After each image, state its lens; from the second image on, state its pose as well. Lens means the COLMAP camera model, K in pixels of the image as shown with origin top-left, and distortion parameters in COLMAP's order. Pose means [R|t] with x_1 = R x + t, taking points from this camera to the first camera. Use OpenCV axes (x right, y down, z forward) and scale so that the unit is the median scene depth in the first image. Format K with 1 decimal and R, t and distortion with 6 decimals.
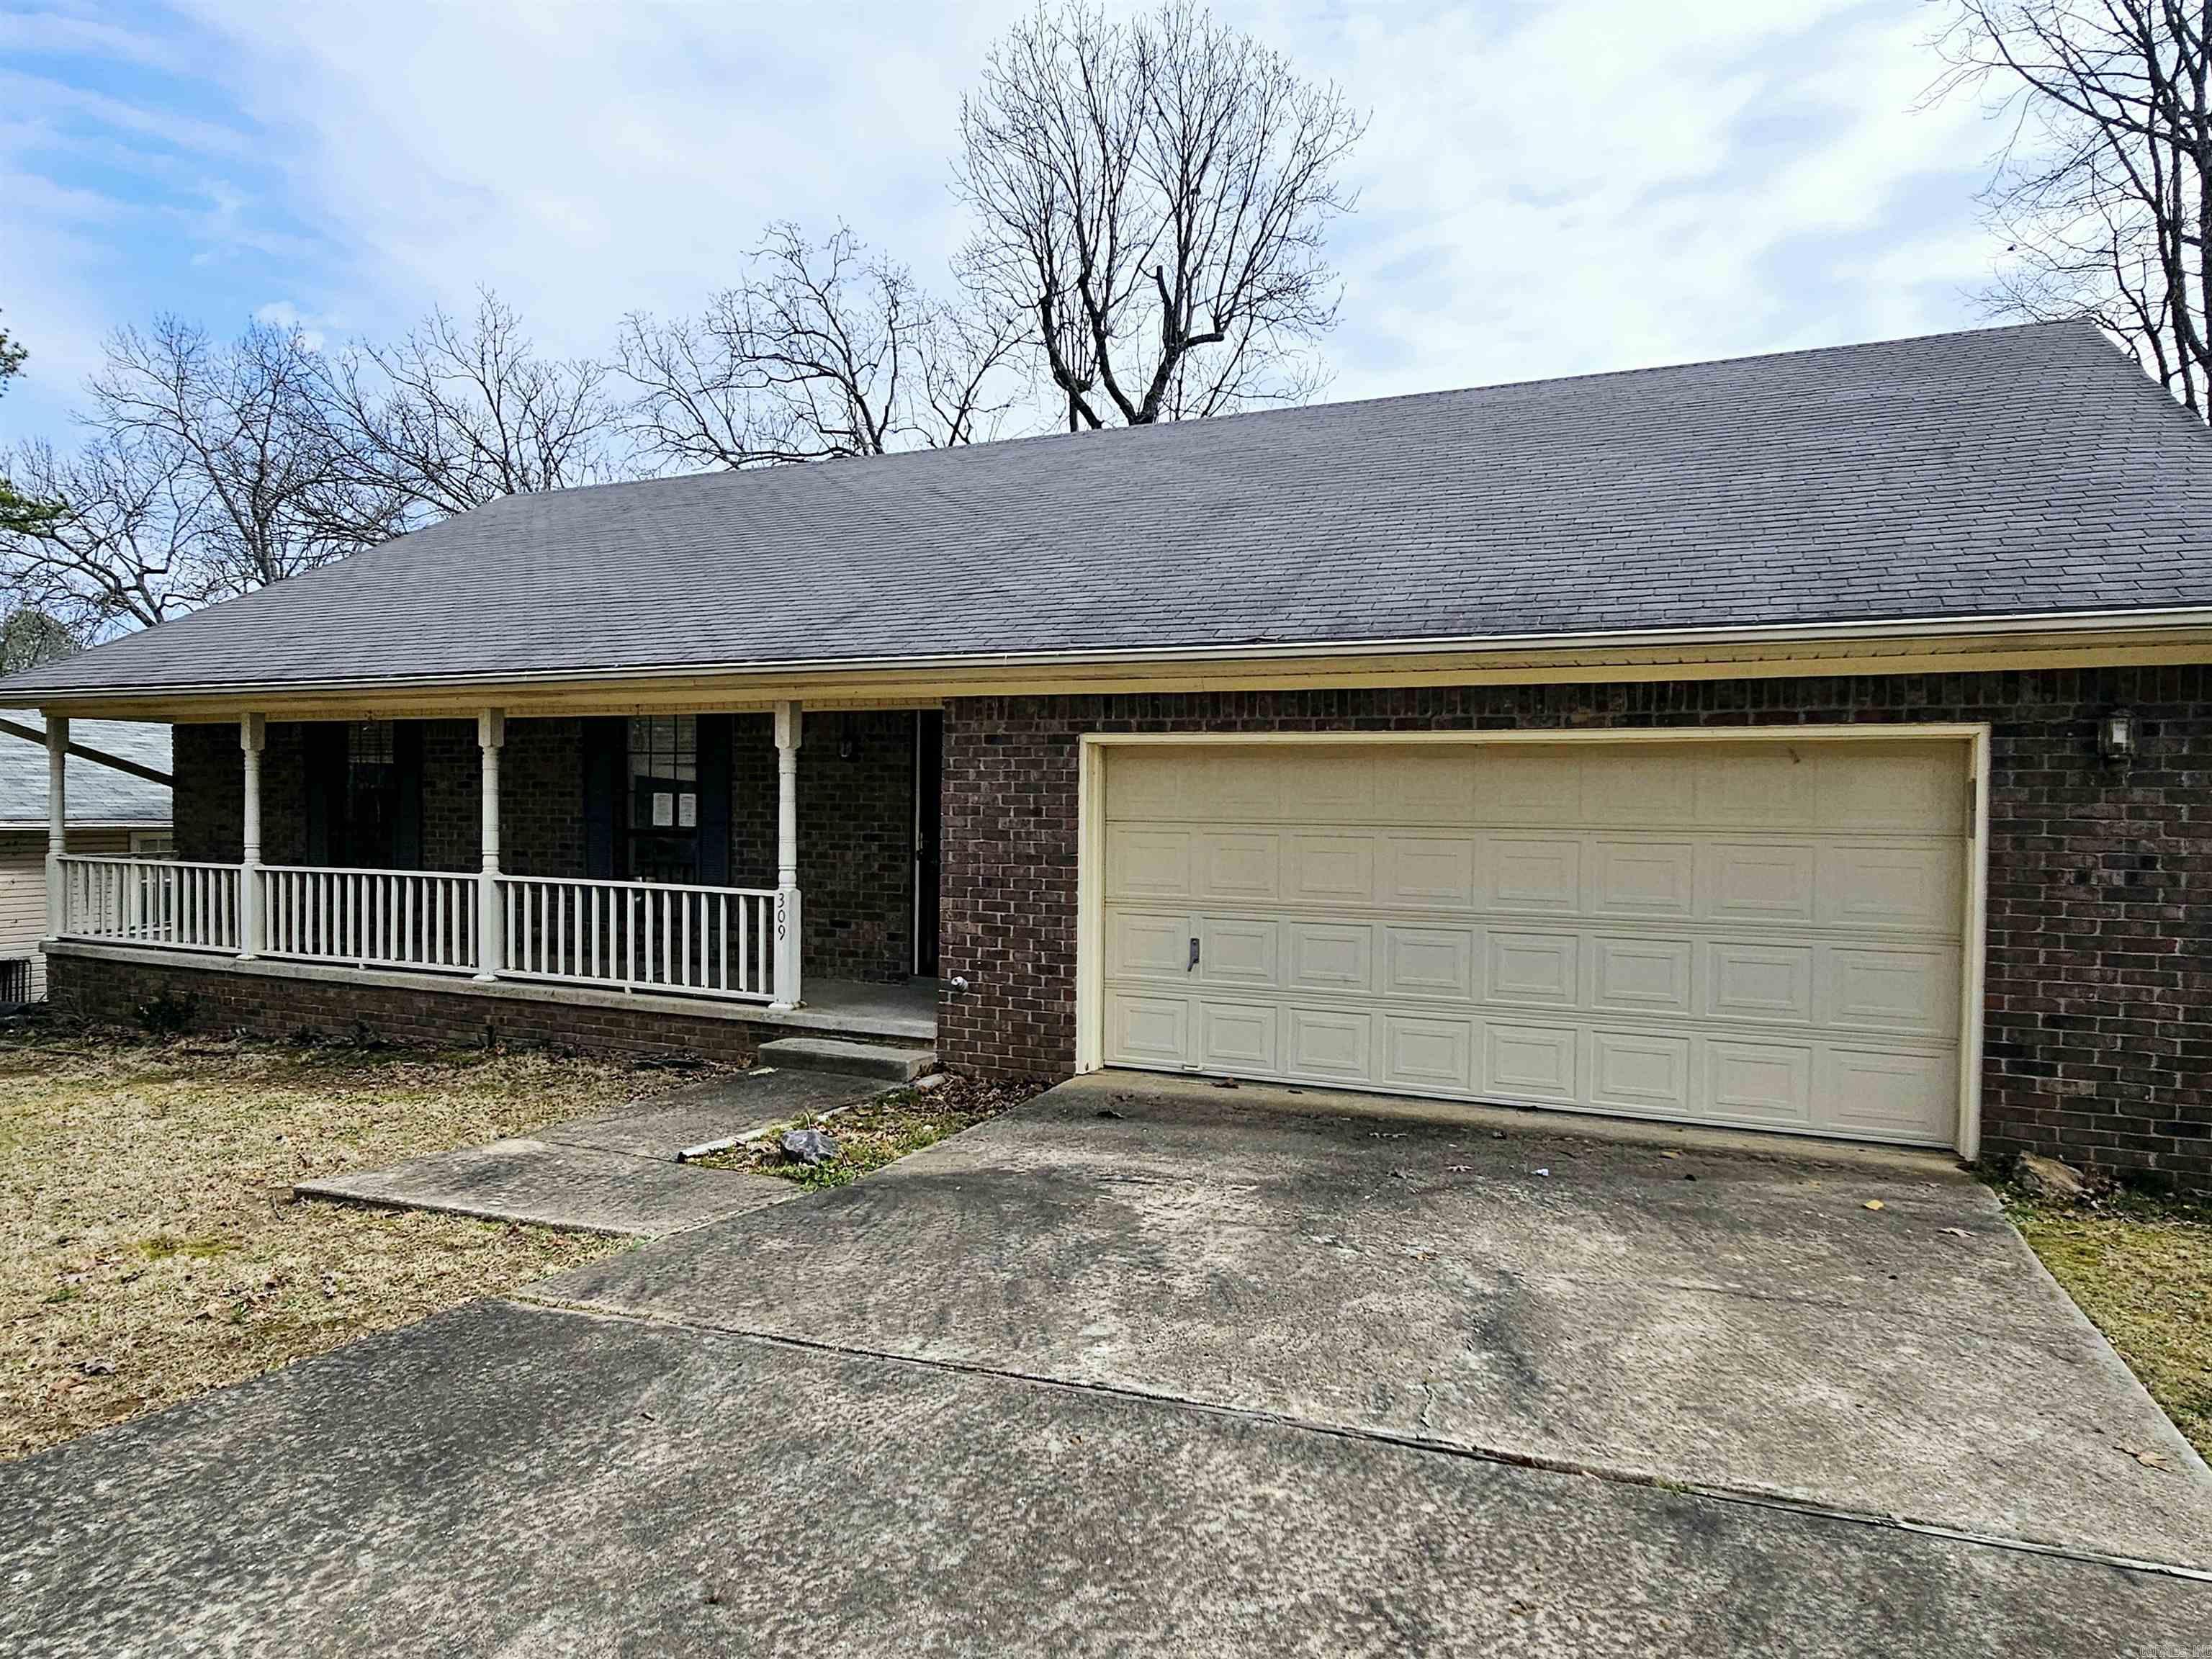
lens RADIAL K [[904.0, 0, 1106.5], [0, 904.0, 826.1], [0, 0, 1]] dist [0.000659, -0.000632]
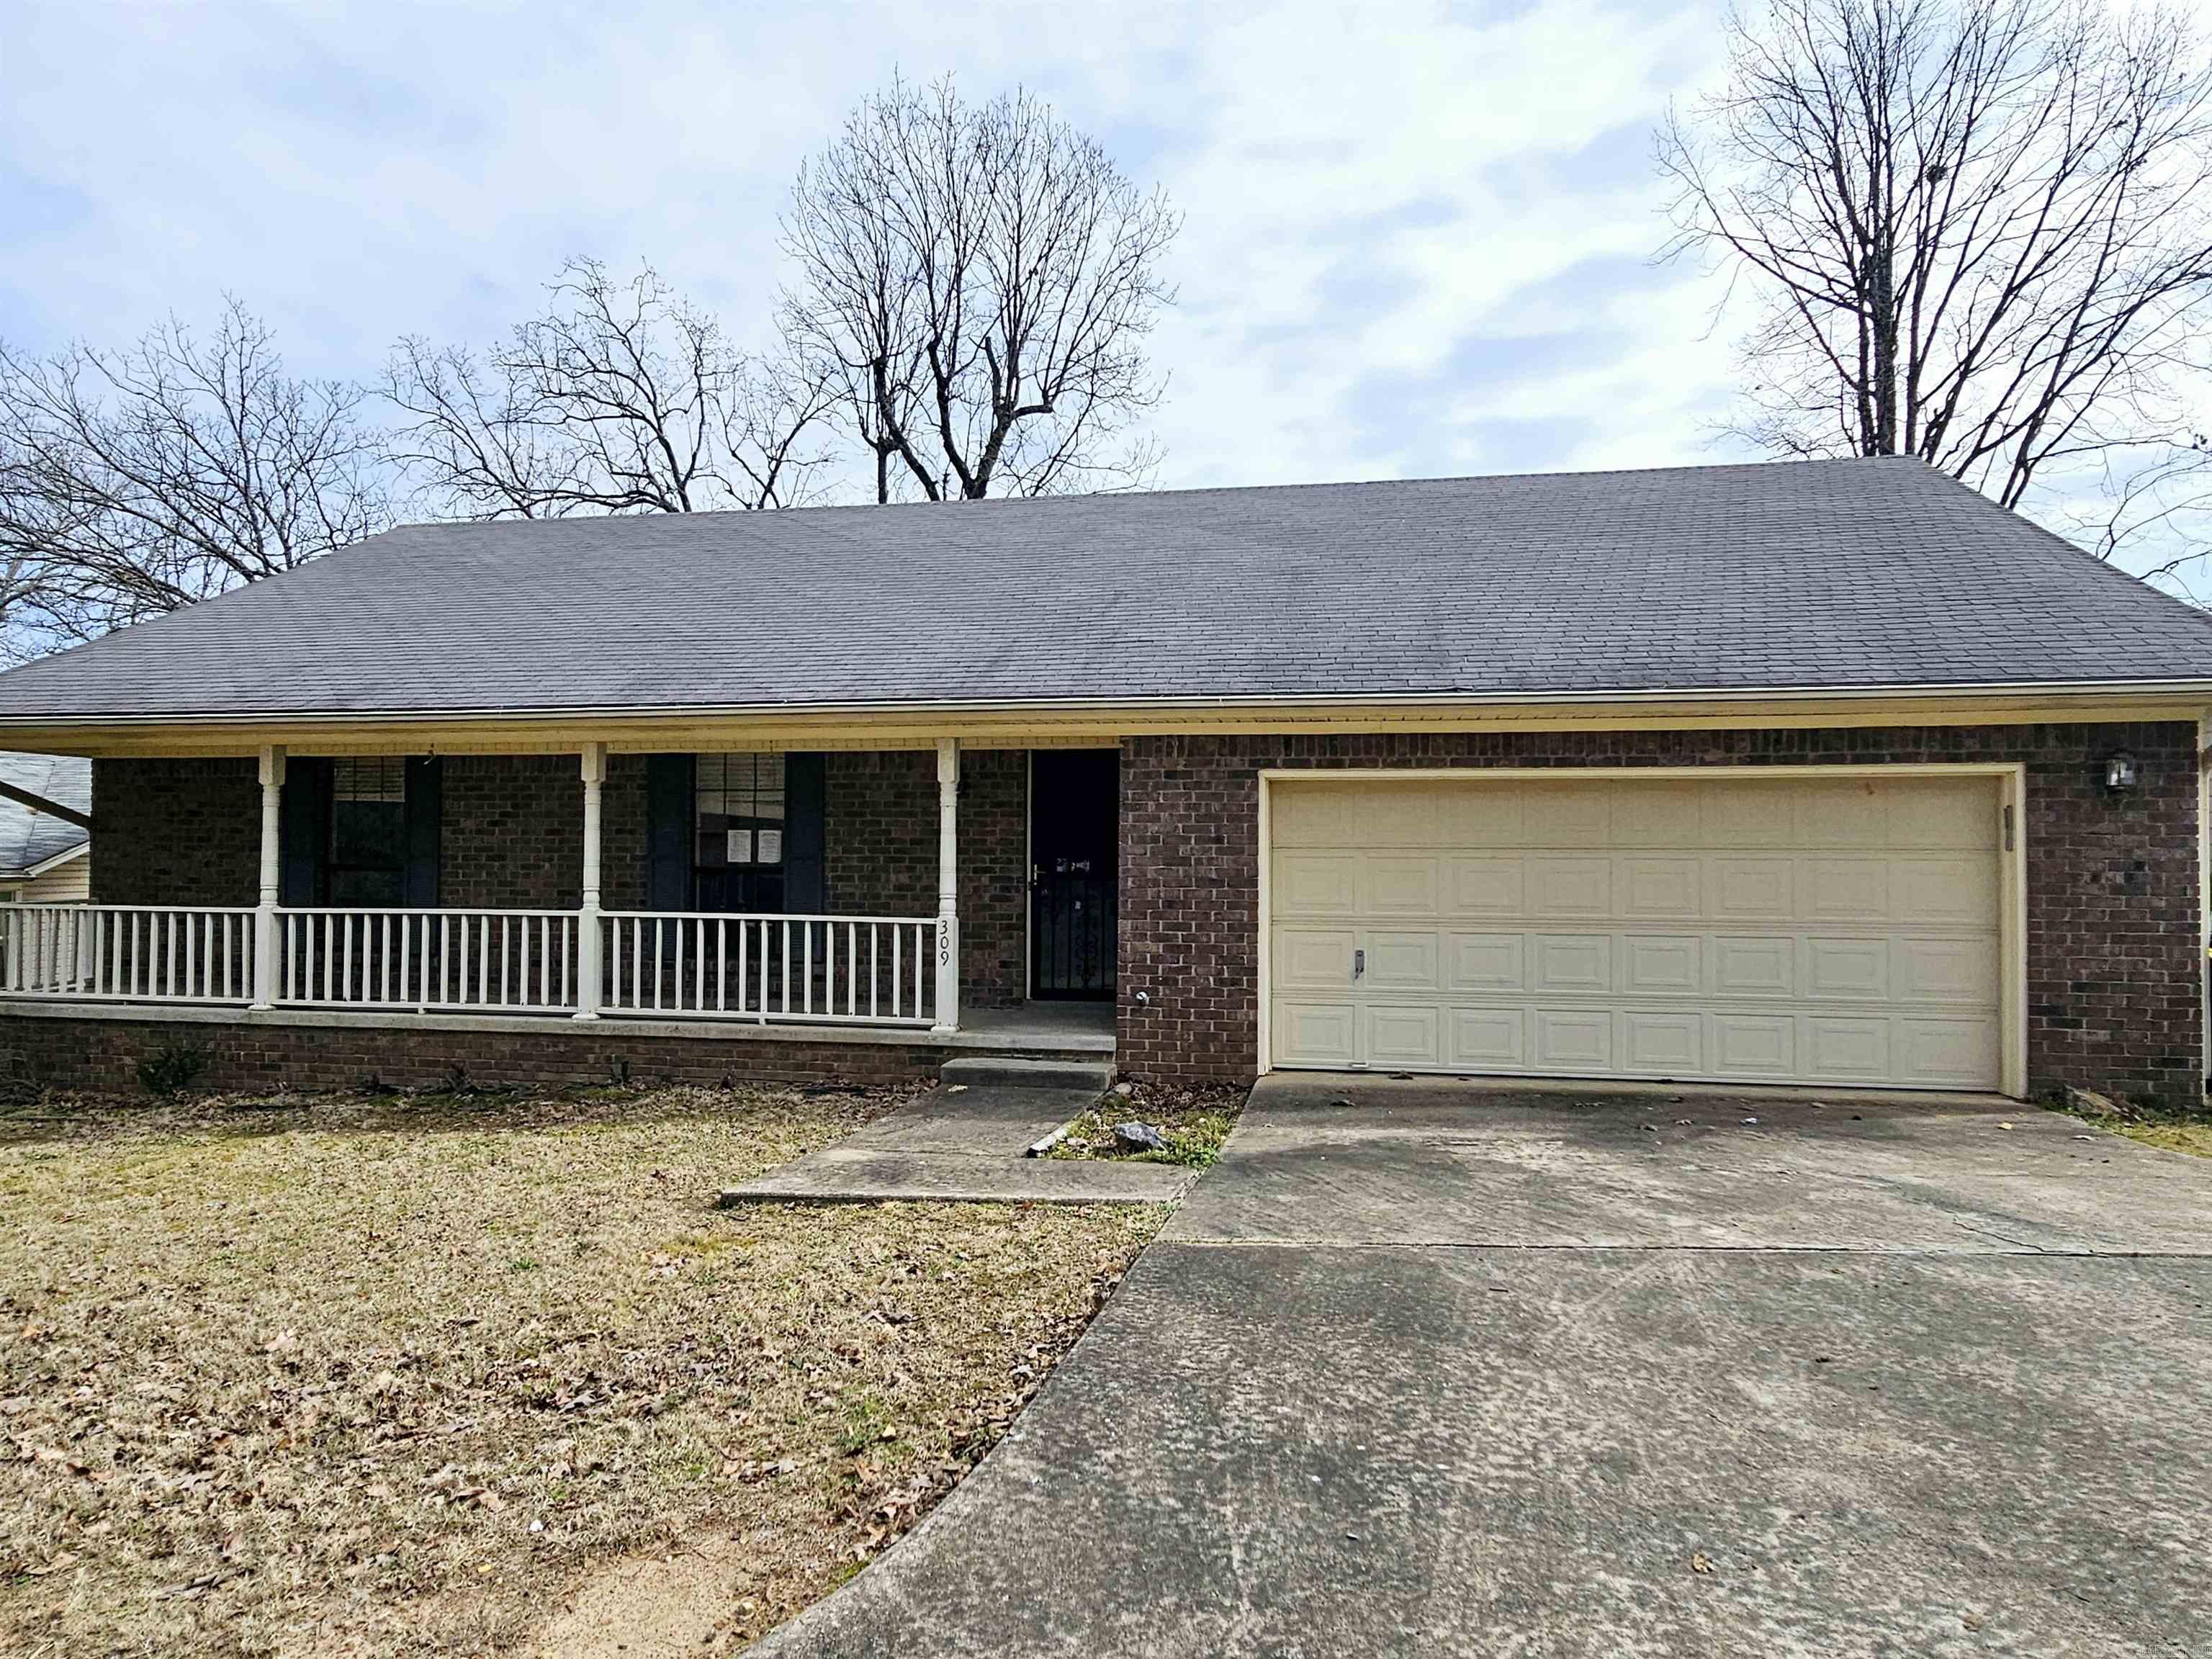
lens RADIAL K [[904.0, 0, 980.9], [0, 904.0, 859.2], [0, 0, 1]] dist [0.000659, -0.000632]
pose [[0.988093, -0.005047, 0.153777, -0.520282], [0.009044, 0.999639, -0.025300, 0.032711], [-0.153593, 0.026390, 0.987782, -0.048670]]
